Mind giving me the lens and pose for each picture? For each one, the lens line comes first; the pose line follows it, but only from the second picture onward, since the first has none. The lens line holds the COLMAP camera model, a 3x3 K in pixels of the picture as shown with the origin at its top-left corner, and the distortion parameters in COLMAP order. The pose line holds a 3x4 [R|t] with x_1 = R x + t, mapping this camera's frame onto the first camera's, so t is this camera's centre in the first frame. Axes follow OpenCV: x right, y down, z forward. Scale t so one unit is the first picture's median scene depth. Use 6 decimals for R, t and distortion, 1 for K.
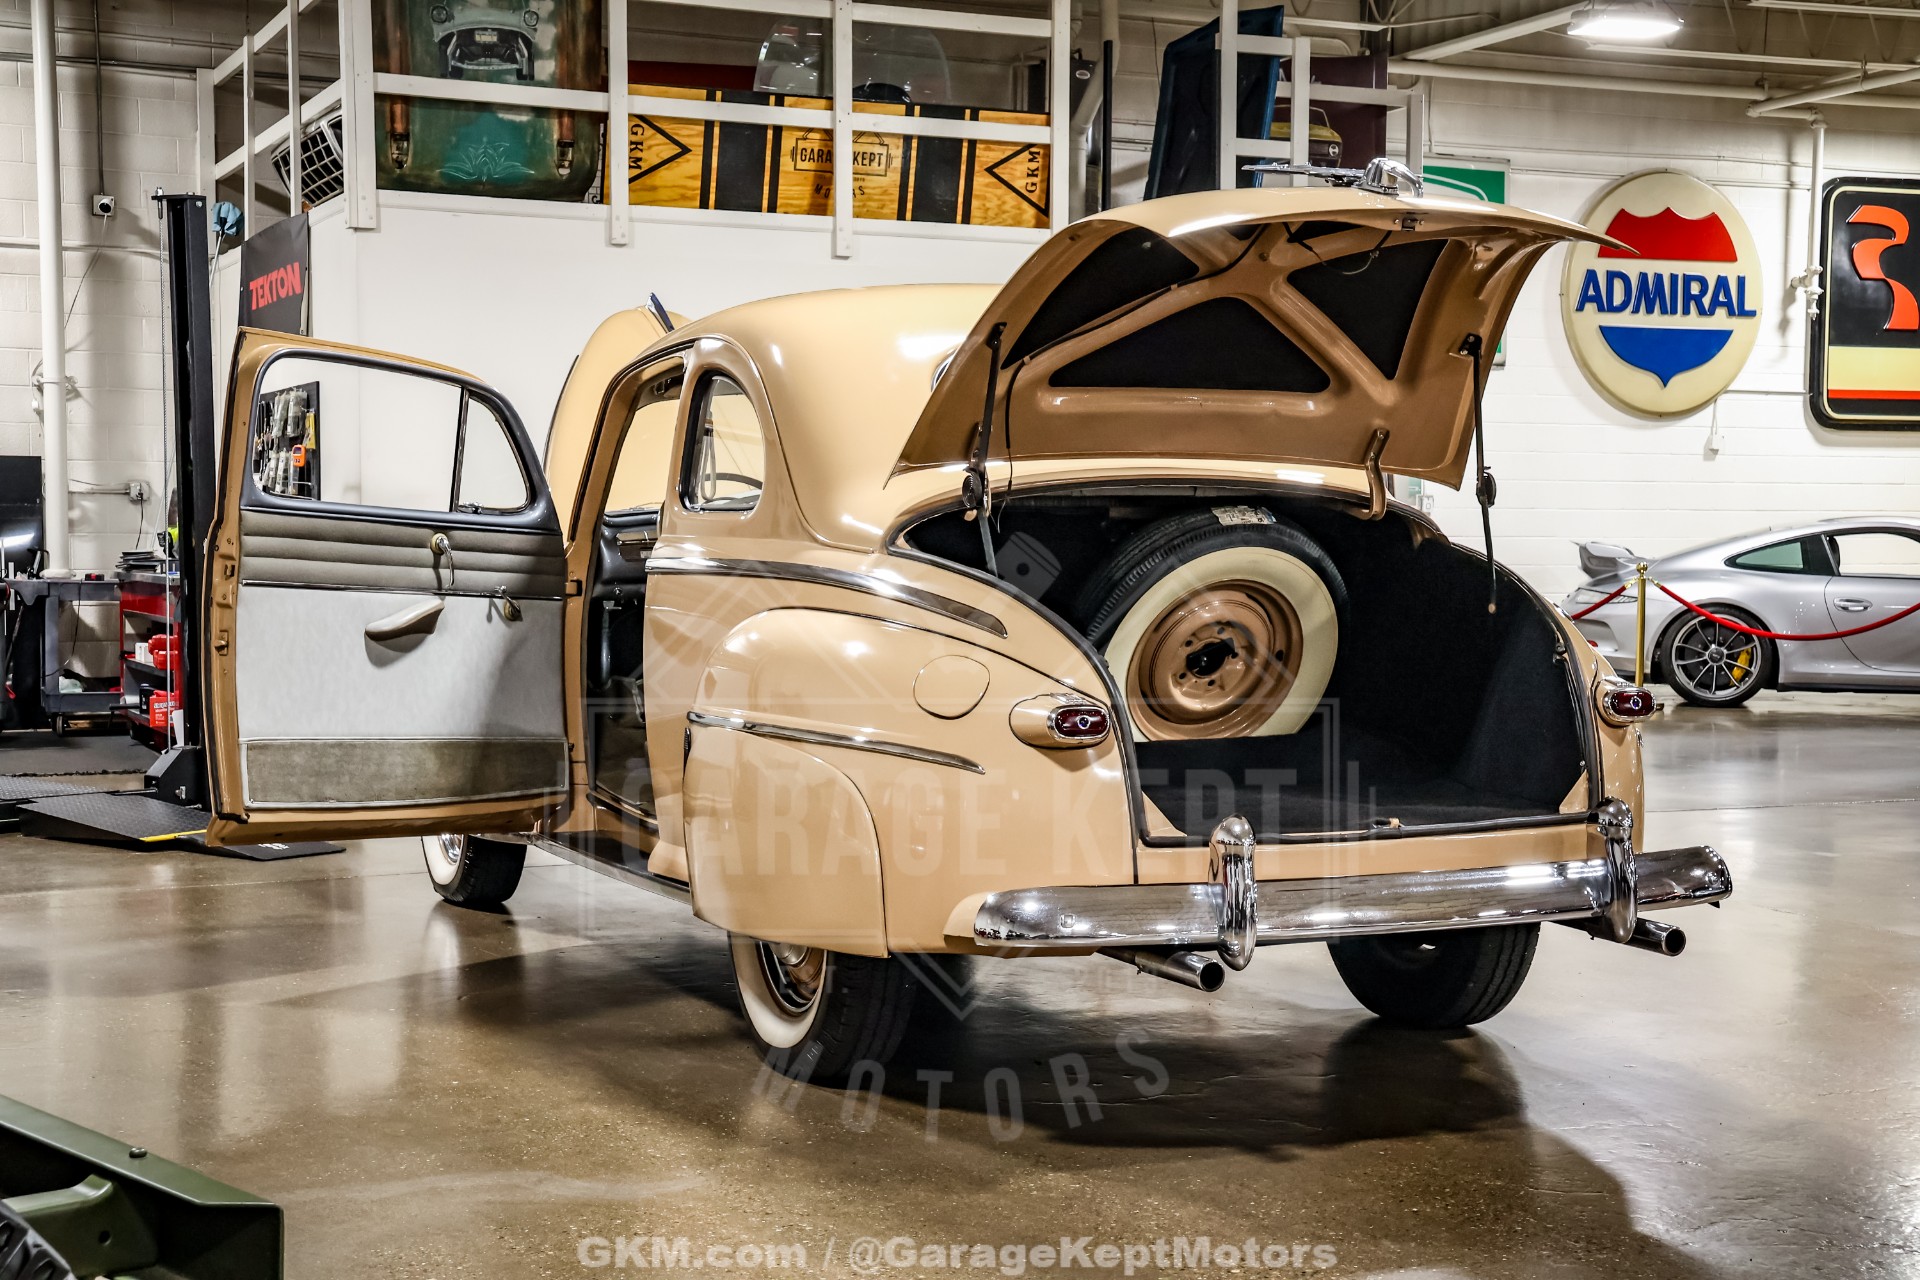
lens RADIAL K [[2747.5, 0, 972.2], [0, 2747.5, 644.5], [0, 0, 1]] dist [0.179825, 0.000000]
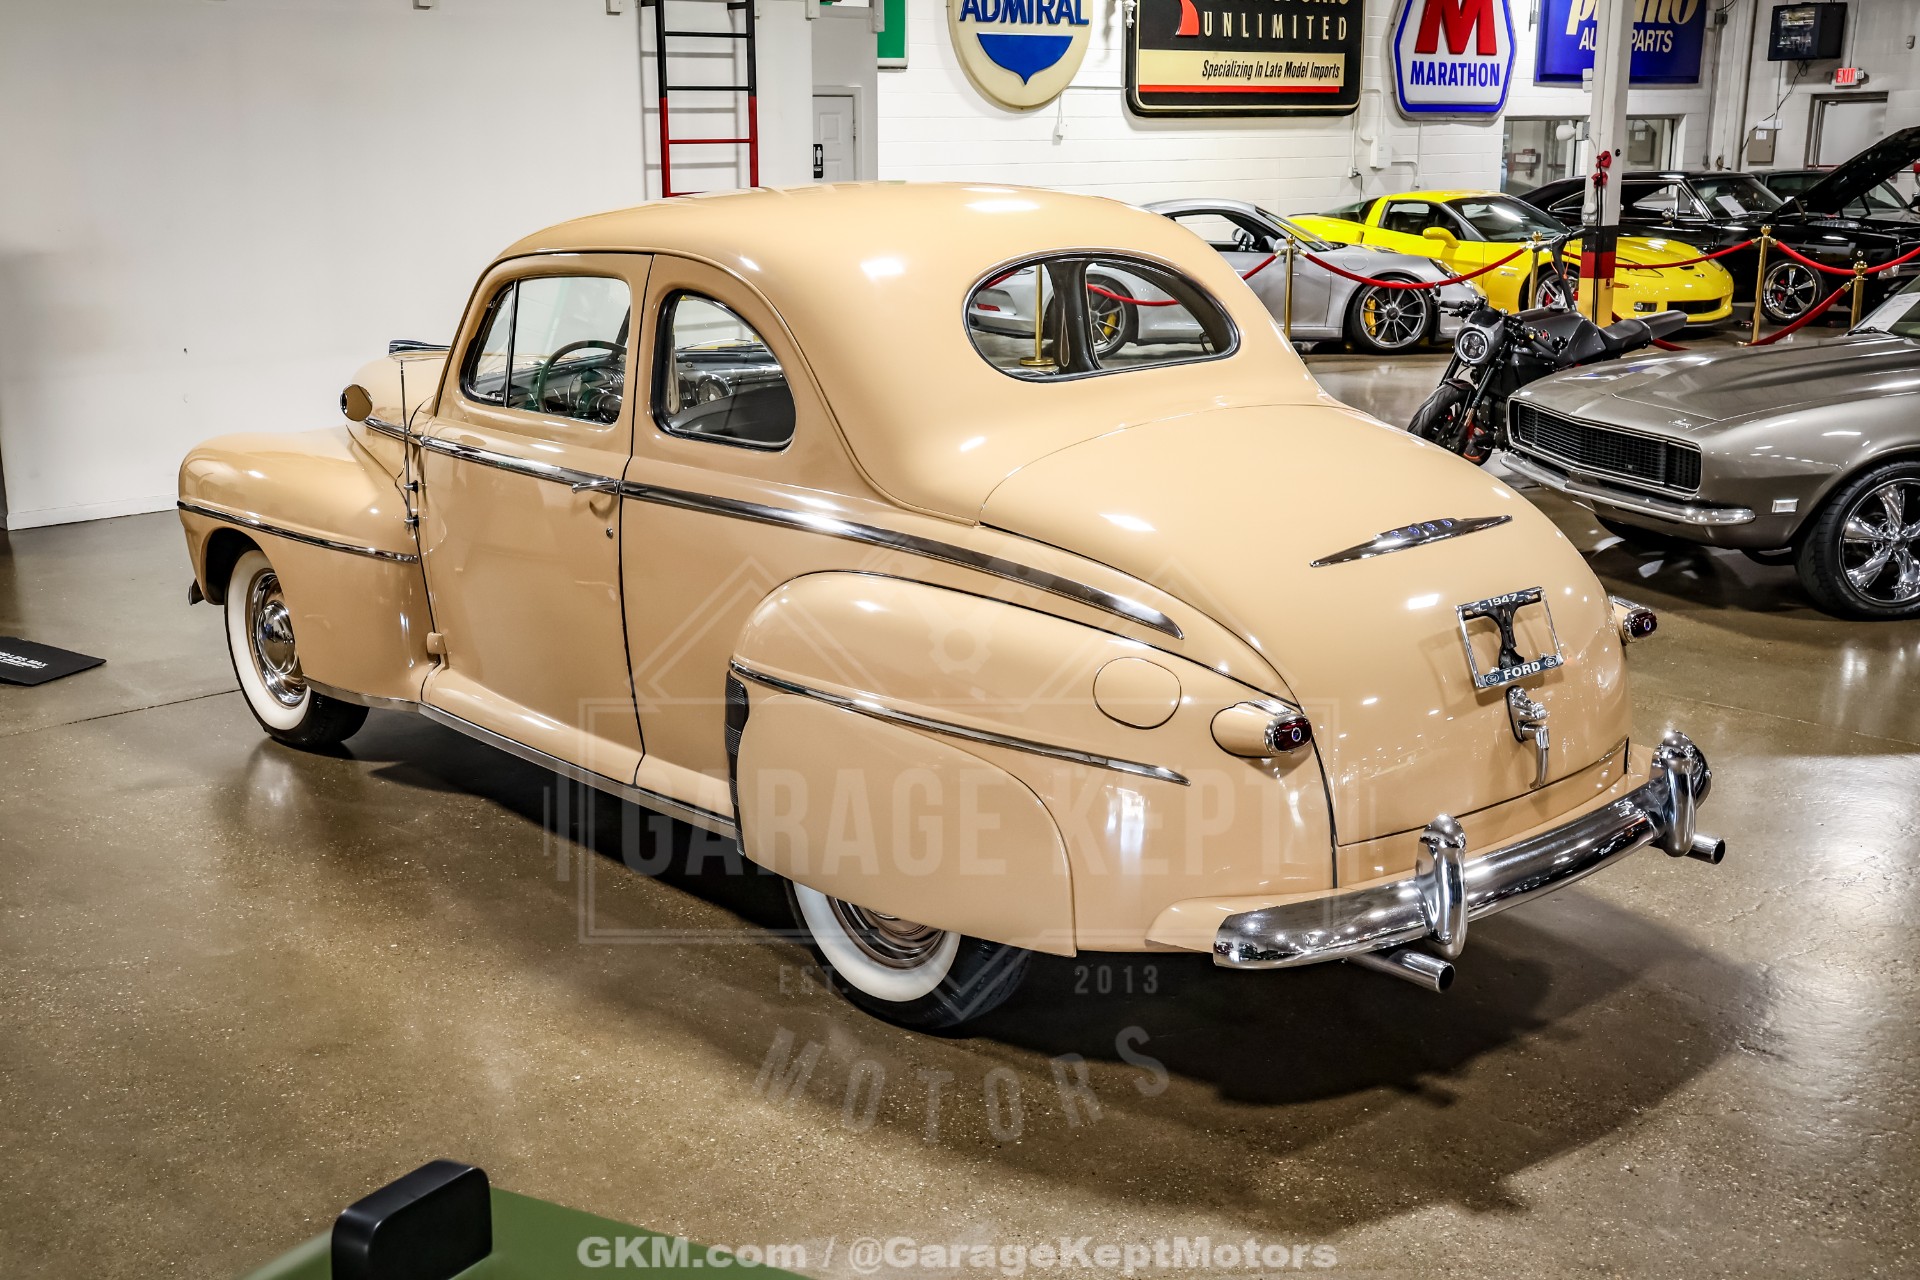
lens RADIAL K [[2180.4, 0, 953.6], [0, 2180.4, 632.7], [0, 0, 1]] dist [0.020424, 0.000000]
pose [[0.953284, -0.076440, 0.292244, -0.078196], [0.019824, 0.981199, 0.191979, -0.041454], [-0.301425, -0.177218, 0.936876, 0.072633]]
